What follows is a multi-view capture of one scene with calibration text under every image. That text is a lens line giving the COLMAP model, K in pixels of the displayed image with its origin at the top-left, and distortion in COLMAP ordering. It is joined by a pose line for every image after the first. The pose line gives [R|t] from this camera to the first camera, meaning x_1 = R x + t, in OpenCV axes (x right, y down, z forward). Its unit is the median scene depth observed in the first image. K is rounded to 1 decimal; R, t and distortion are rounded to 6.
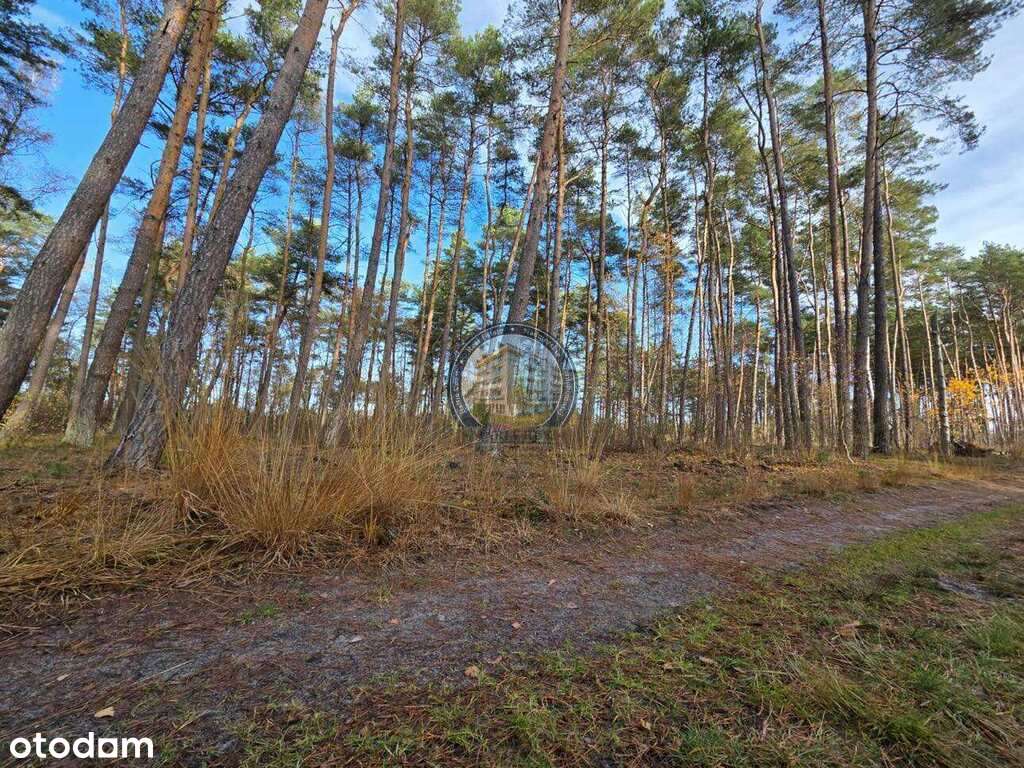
lens RADIAL K [[416.5, 0, 518.7], [0, 416.5, 380.3], [0, 0, 1]] dist [0.005524, -0.003255]
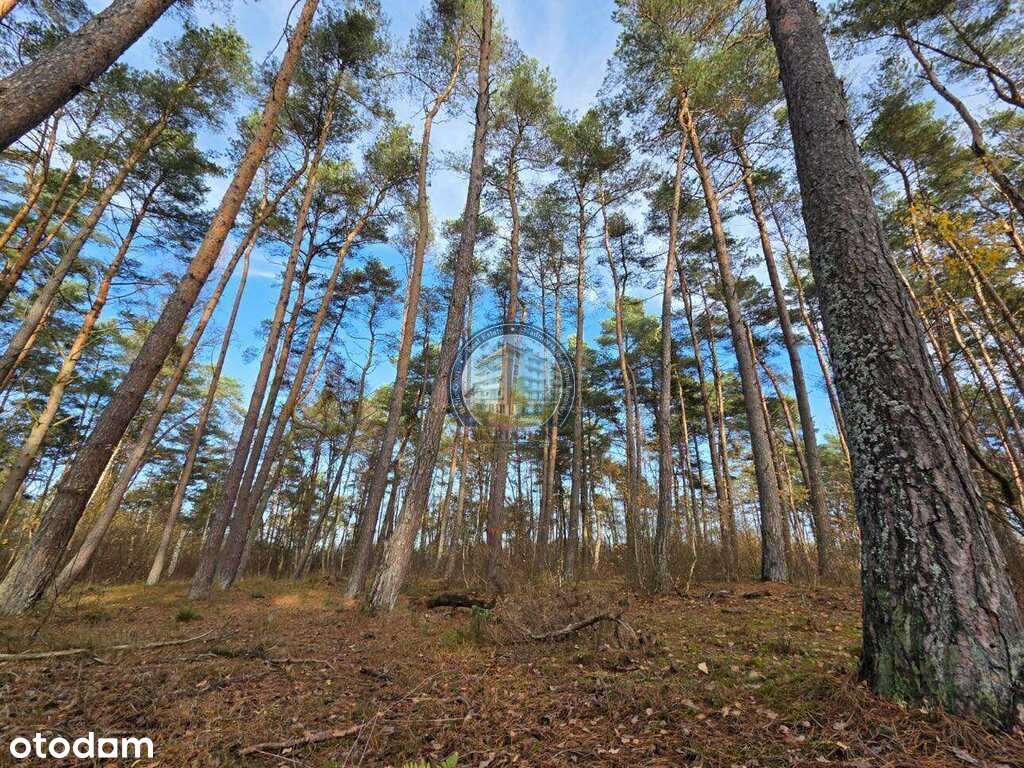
lens RADIAL K [[416.5, 0, 519.0], [0, 416.5, 386.3], [0, 0, 1]] dist [0.005524, -0.003255]
pose [[0.952370, -0.147733, -0.266771, -0.041600], [0.069688, 0.957103, -0.281243, 0.017546], [0.296876, 0.249257, 0.921811, 0.162679]]
